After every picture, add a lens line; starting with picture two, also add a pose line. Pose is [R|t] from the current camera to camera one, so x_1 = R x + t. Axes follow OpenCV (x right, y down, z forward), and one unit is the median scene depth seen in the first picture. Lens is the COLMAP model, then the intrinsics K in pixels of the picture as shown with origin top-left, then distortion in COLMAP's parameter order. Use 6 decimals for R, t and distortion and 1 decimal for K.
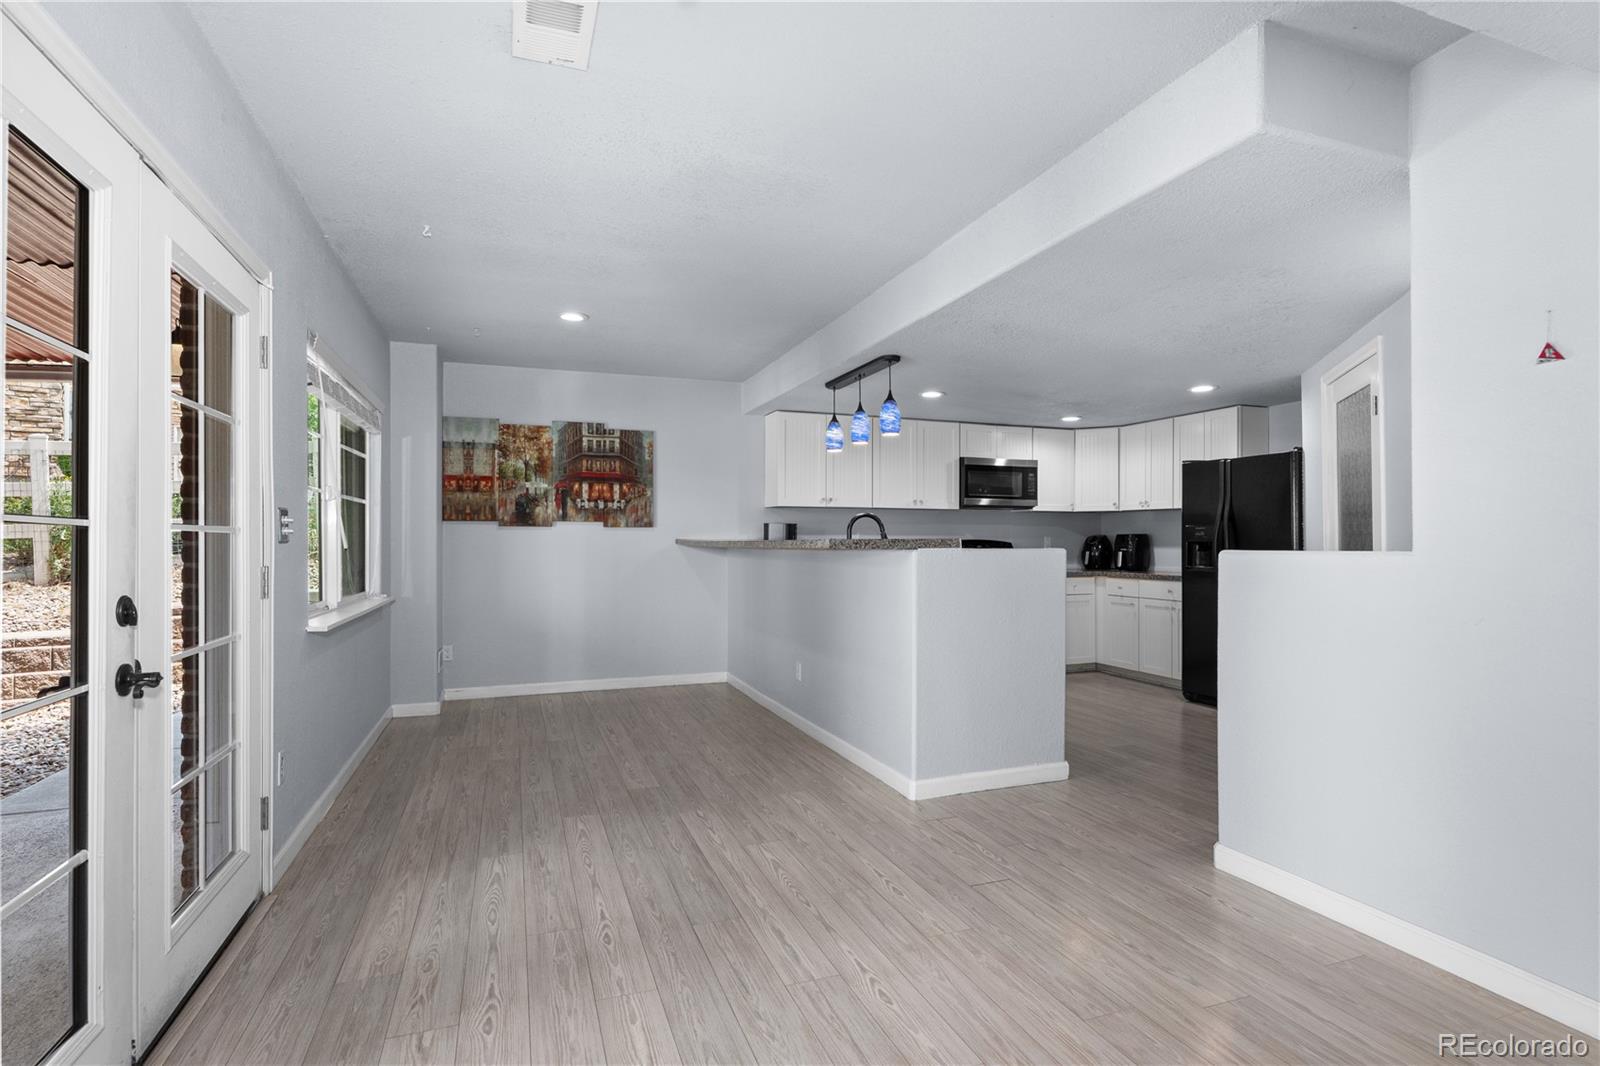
lens RADIAL K [[781.7, 0, 800.0], [0, 781.7, 533.0], [0, 0, 1]] dist [-0.000993, 0.000410]
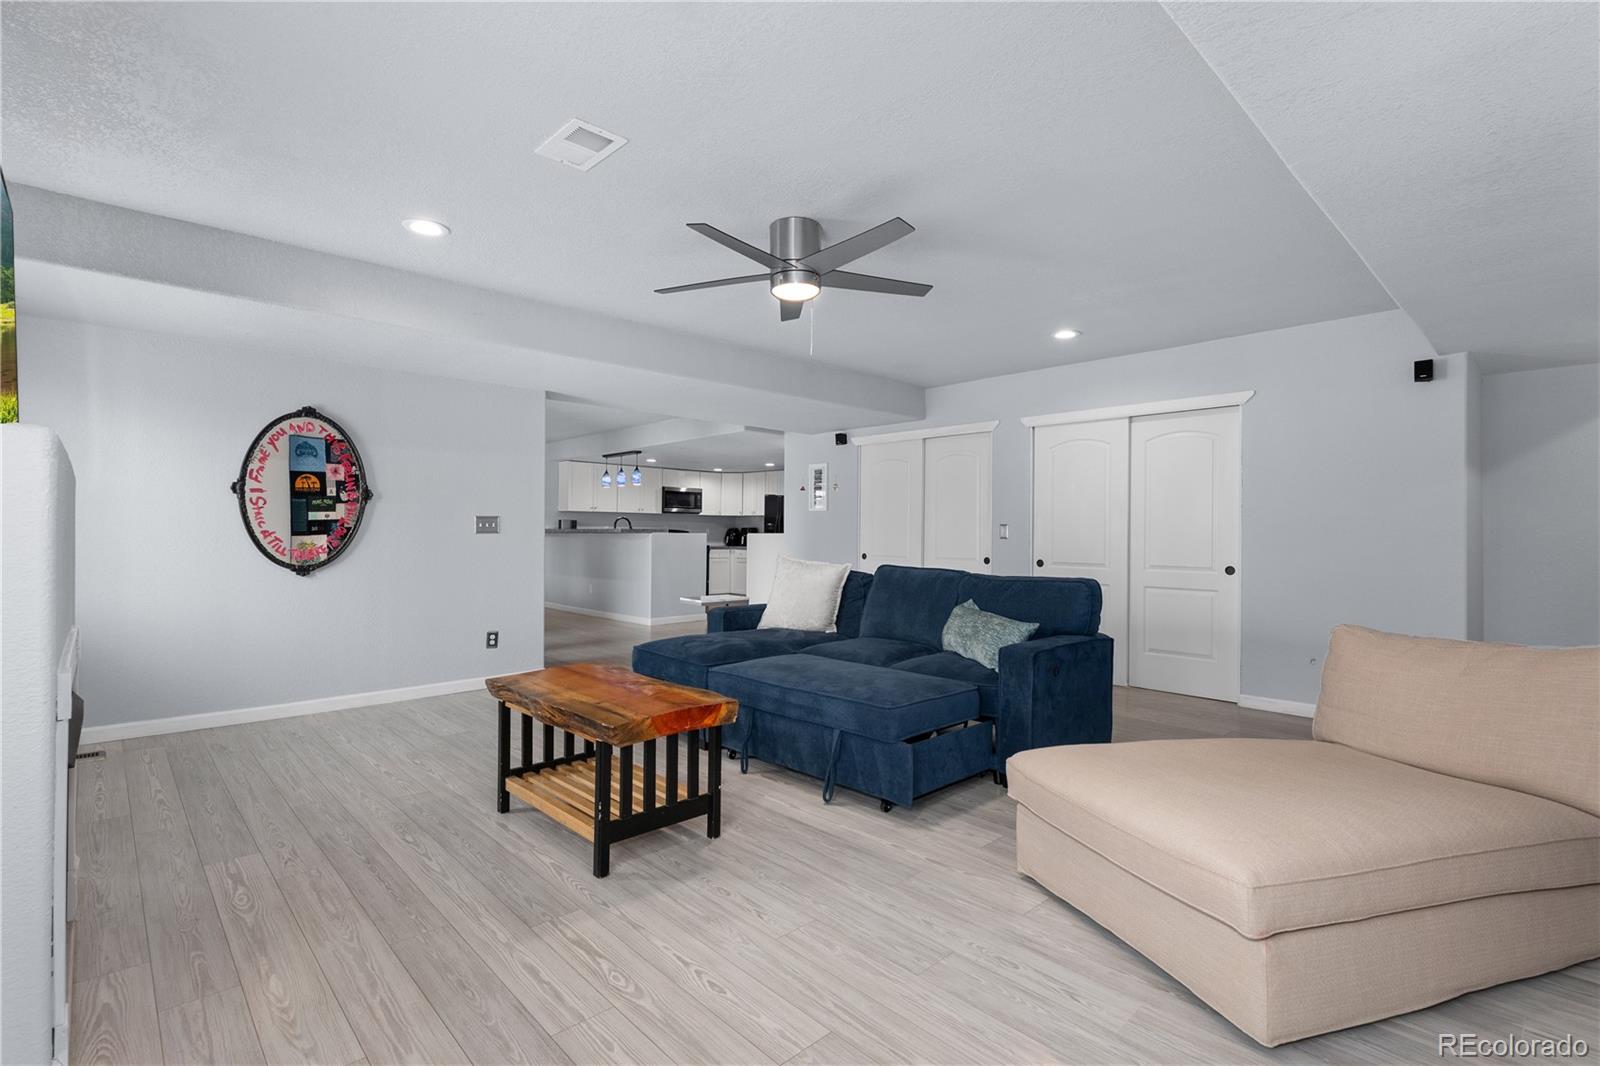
lens RADIAL K [[741.4, 0, 800.0], [0, 741.4, 533.0], [0, 0, 1]] dist [0.011404, 0.000093]
pose [[0.918553, 0.007968, 0.395217, -0.231578], [-0.012737, 0.999874, 0.009444, -0.005379], [-0.395092, -0.013708, 0.918539, -0.915996]]
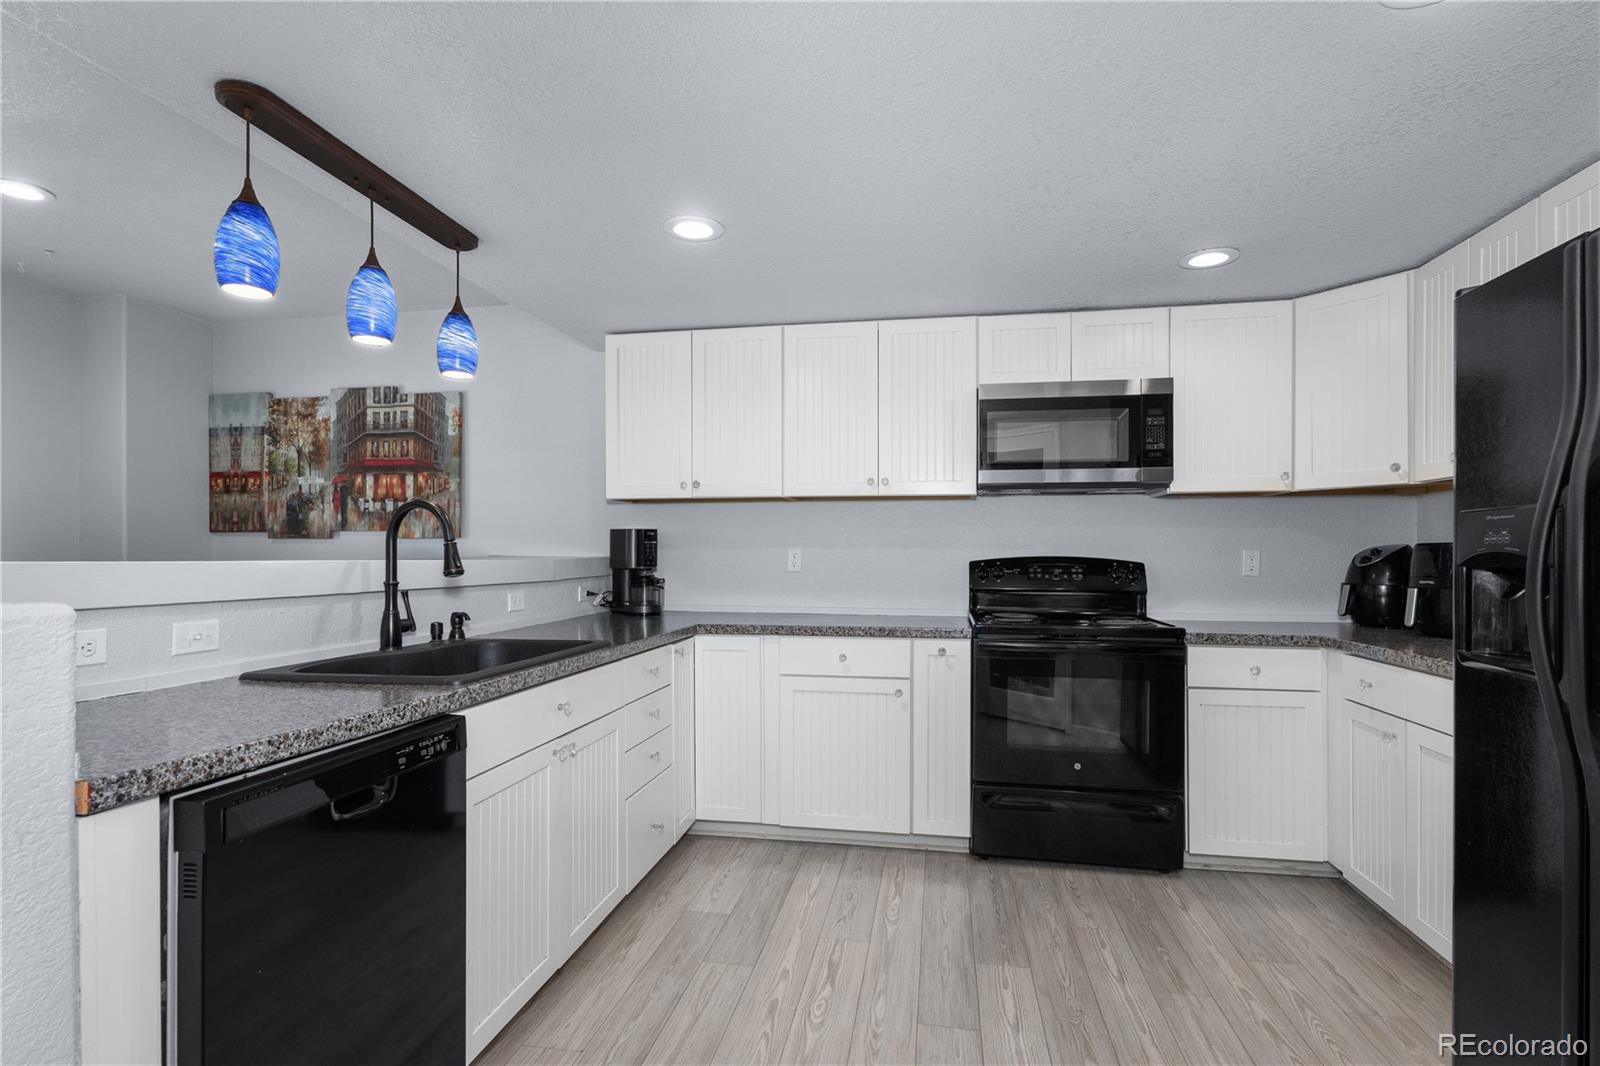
lens RADIAL K [[782.6, 0, 800.3], [0, 782.6, 557.8], [0, 0, 1]] dist [0.002294, 0.000409]
pose [[0.863184, 0.002305, -0.504884, 0.407470], [0.006198, 0.999866, 0.015160, 0.001146], [0.504852, -0.016215, 0.863054, 0.600192]]
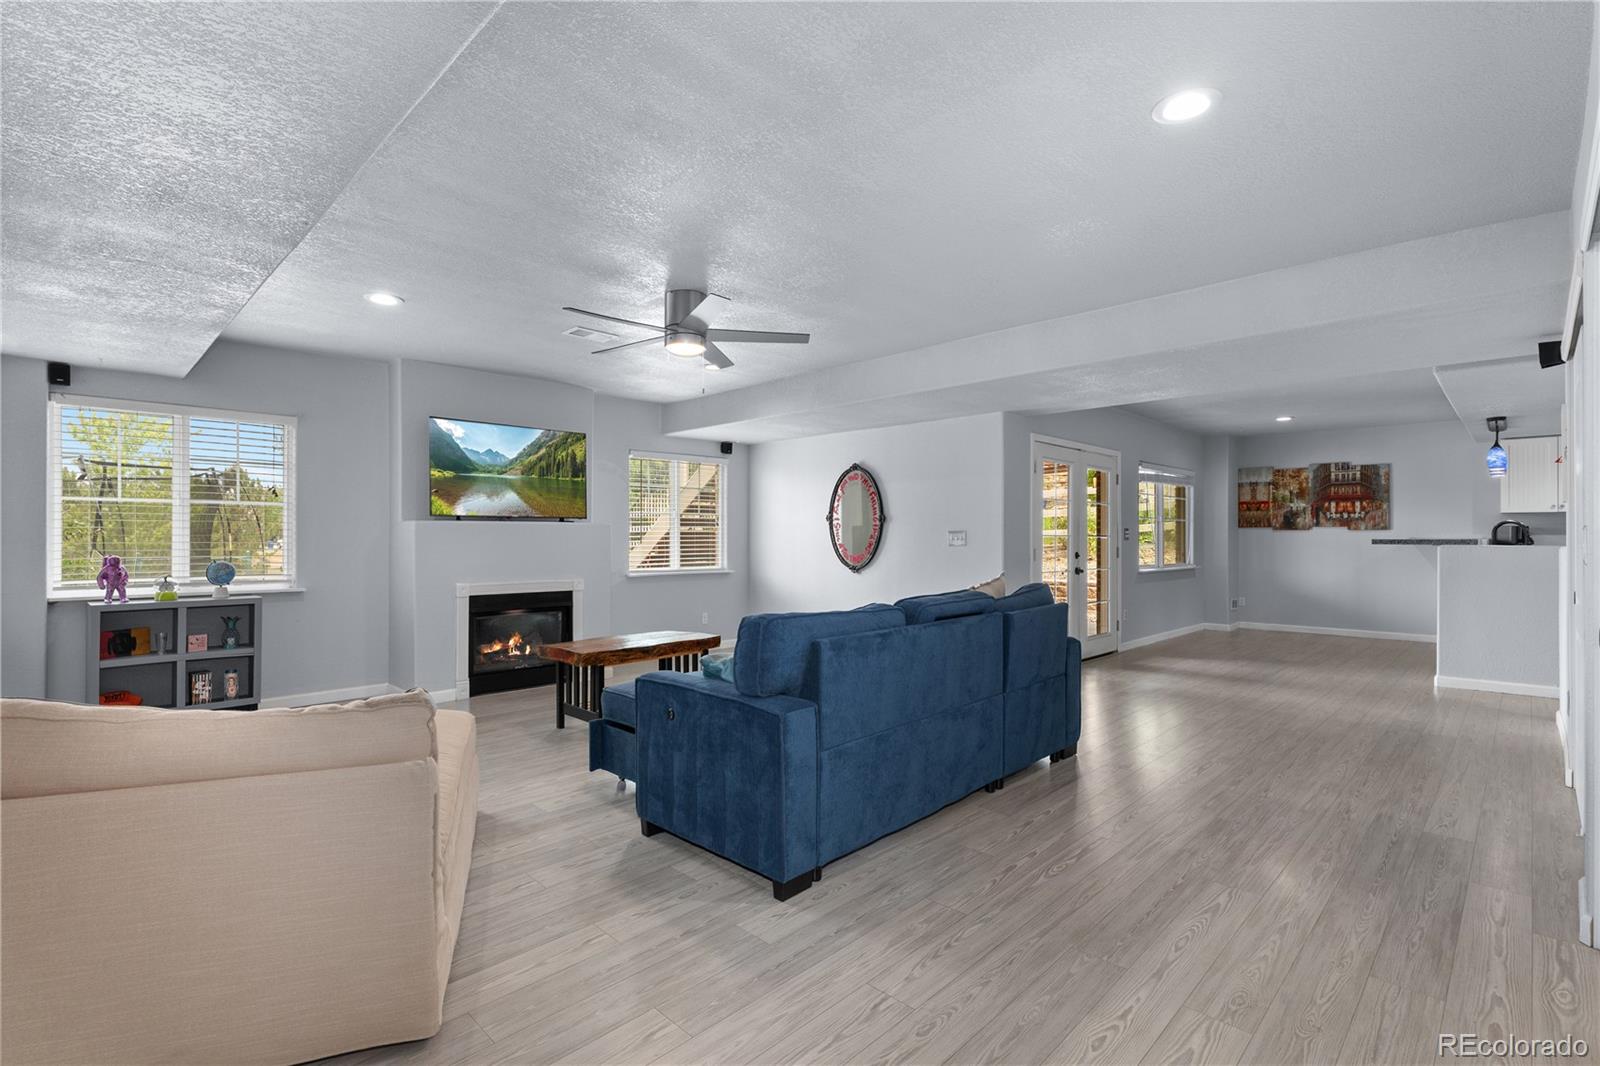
lens RADIAL K [[741.4, 0, 800.0], [0, 741.4, 533.0], [0, 0, 1]] dist [0.011404, 0.000093]
pose [[0.429404, -0.002478, -0.903109, 0.620562], [0.008282, 0.999965, 0.001194, -0.012599], [0.903075, -0.007993, 0.429409, -0.609799]]
